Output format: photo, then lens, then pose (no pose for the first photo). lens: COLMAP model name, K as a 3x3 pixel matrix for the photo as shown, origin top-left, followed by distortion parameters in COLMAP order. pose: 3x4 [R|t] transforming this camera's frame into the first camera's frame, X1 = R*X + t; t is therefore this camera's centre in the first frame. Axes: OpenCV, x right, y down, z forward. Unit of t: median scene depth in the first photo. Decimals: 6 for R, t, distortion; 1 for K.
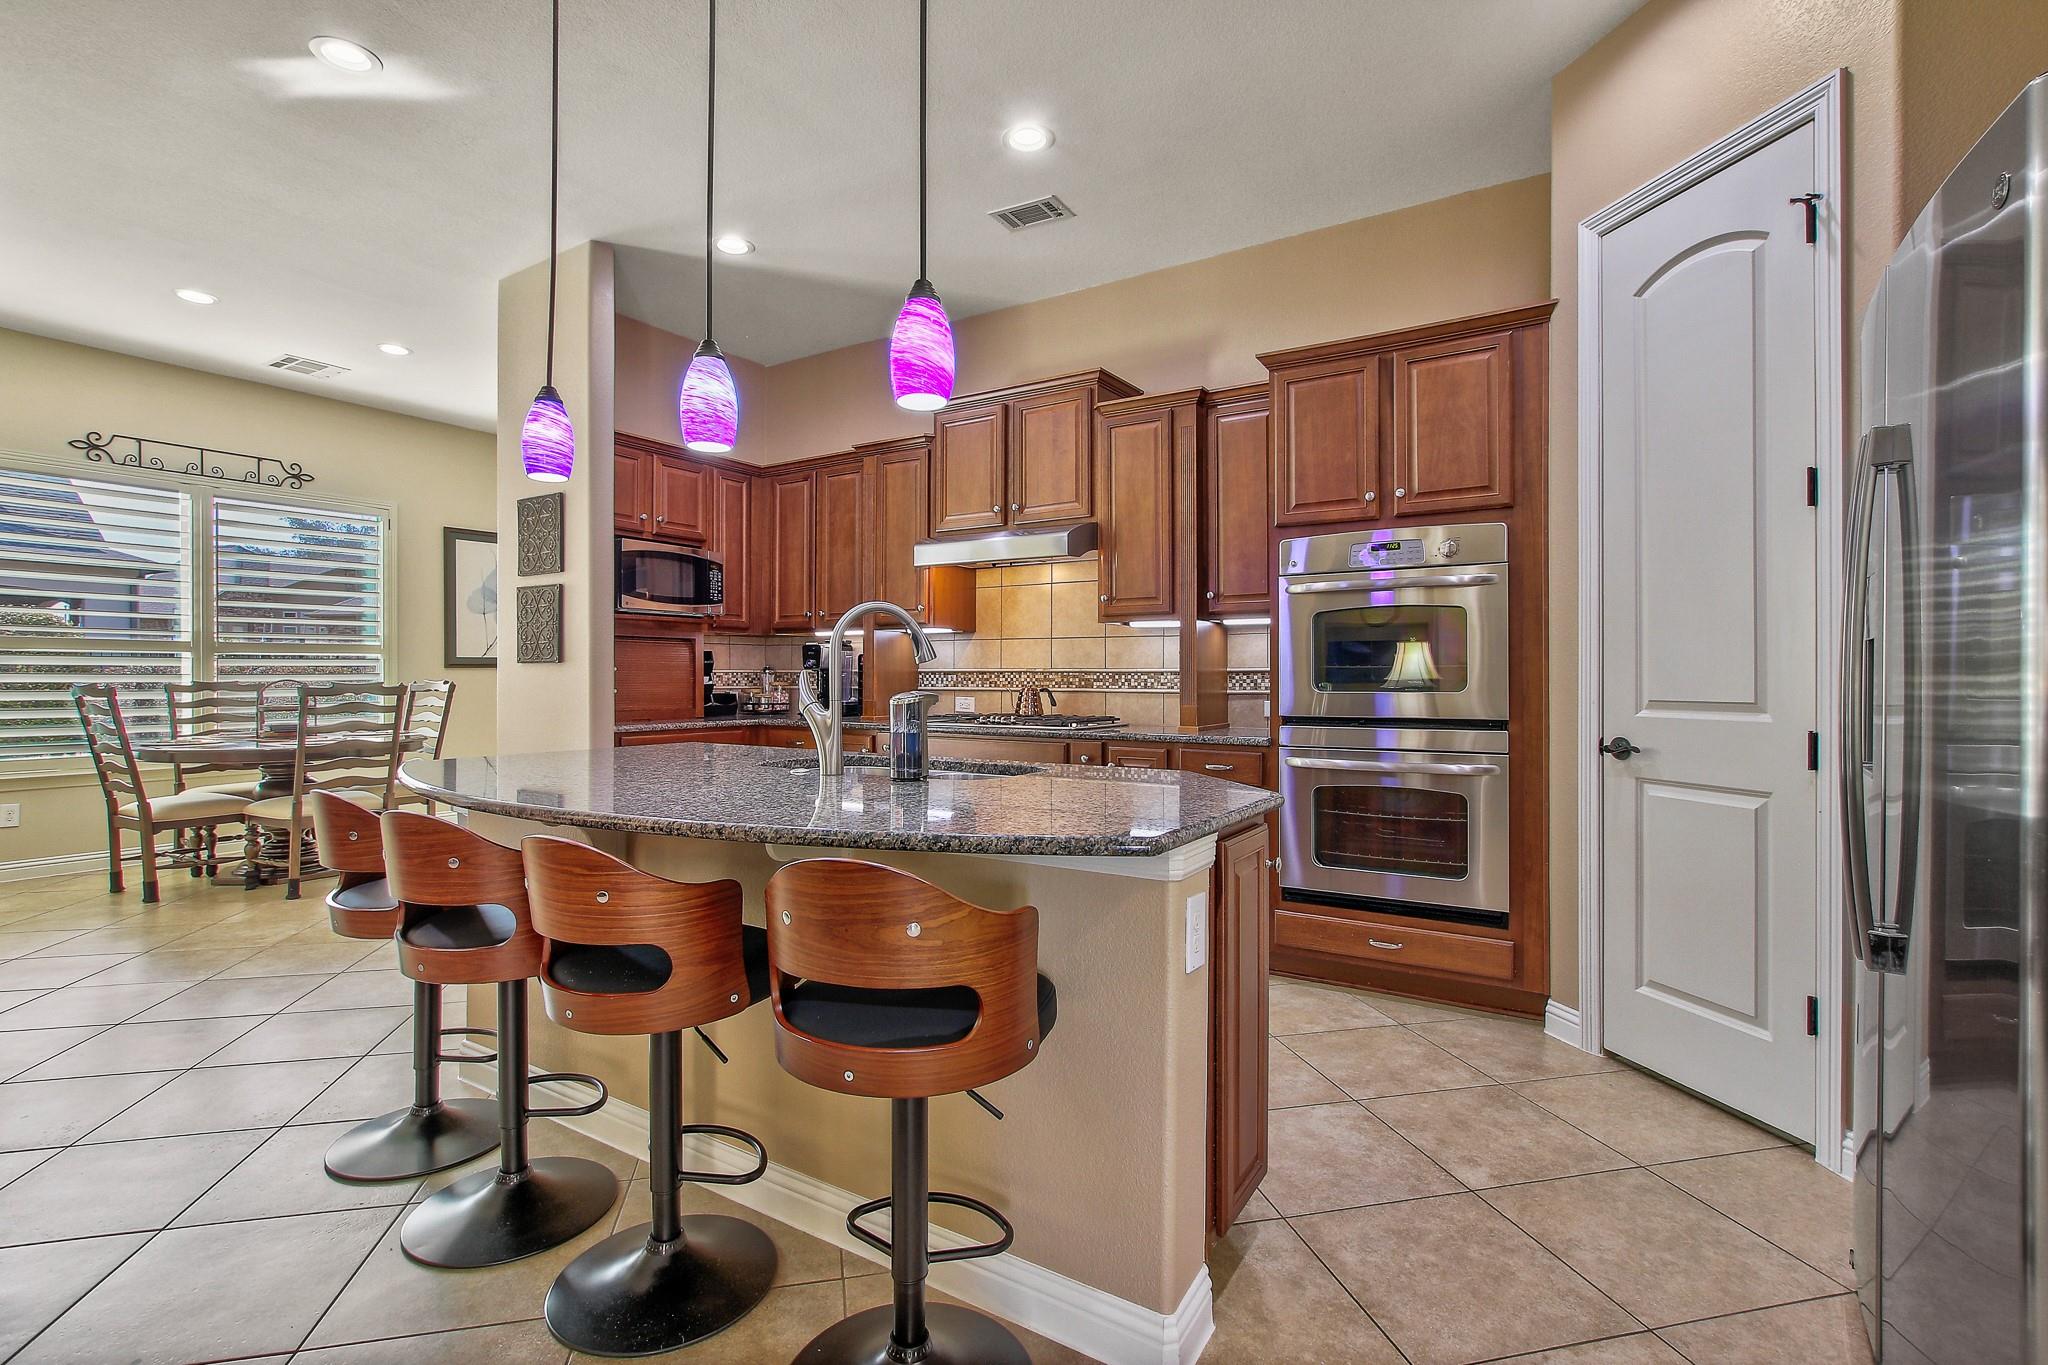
lens RADIAL K [[944.1, 0, 1021.0], [0, 944.1, 680.0], [0, 0, 1]] dist [-0.008562, 0.001673]
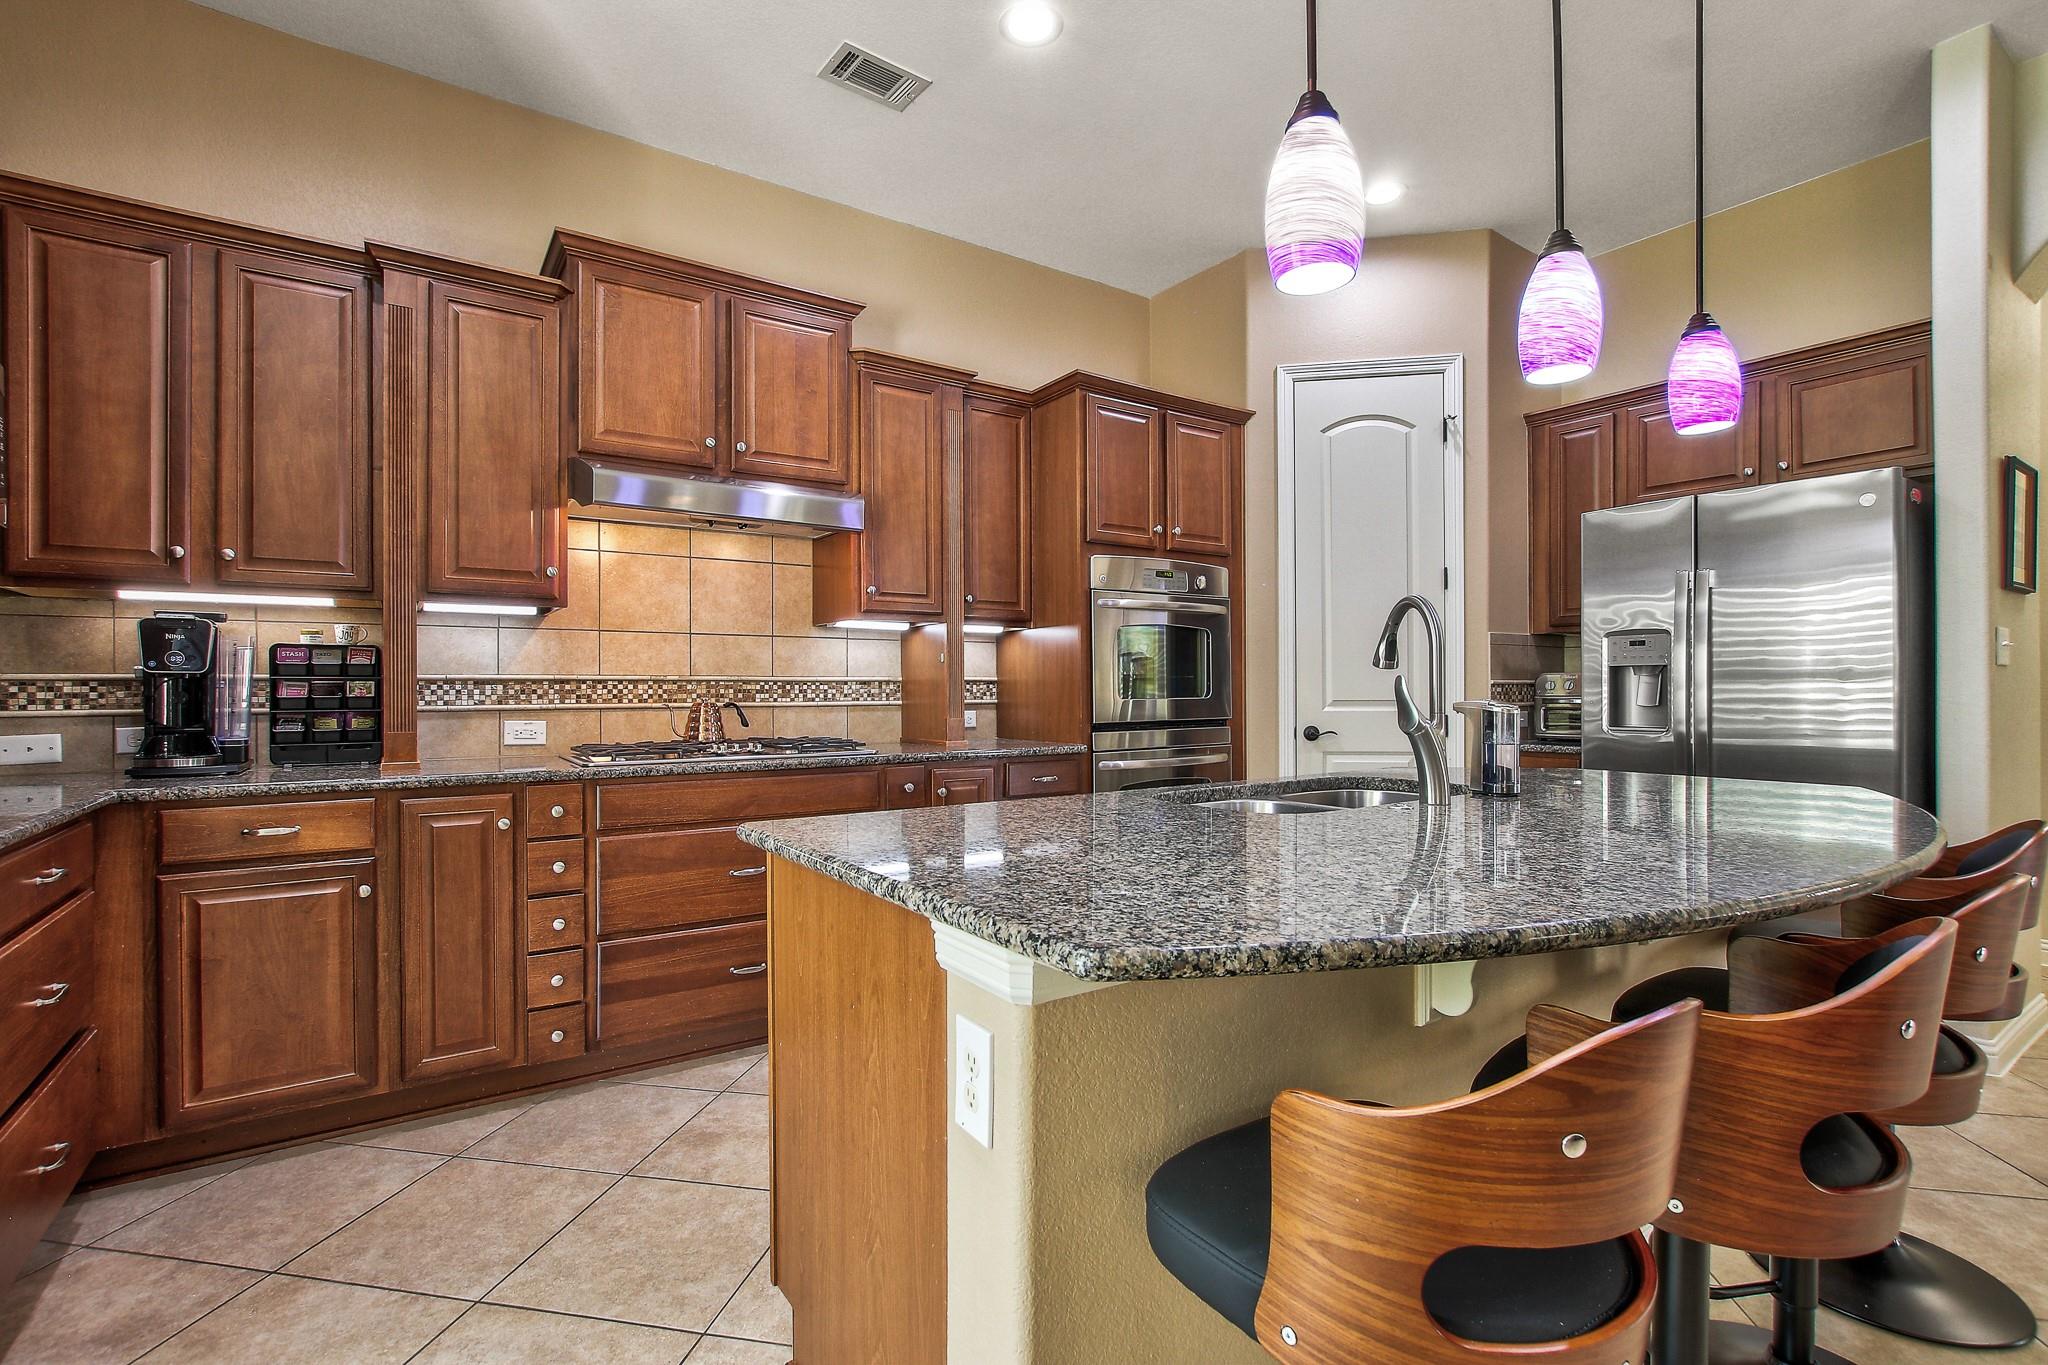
lens RADIAL K [[938.9, 0, 1026.6], [0, 938.9, 693.2], [0, 0, 1]] dist [-0.006362, 0.000455]
pose [[0.391018, -0.006648, 0.920359, -0.565223], [0.007760, 0.999962, 0.003927, 0.000161], [-0.920350, 0.005606, 0.391055, 0.526115]]
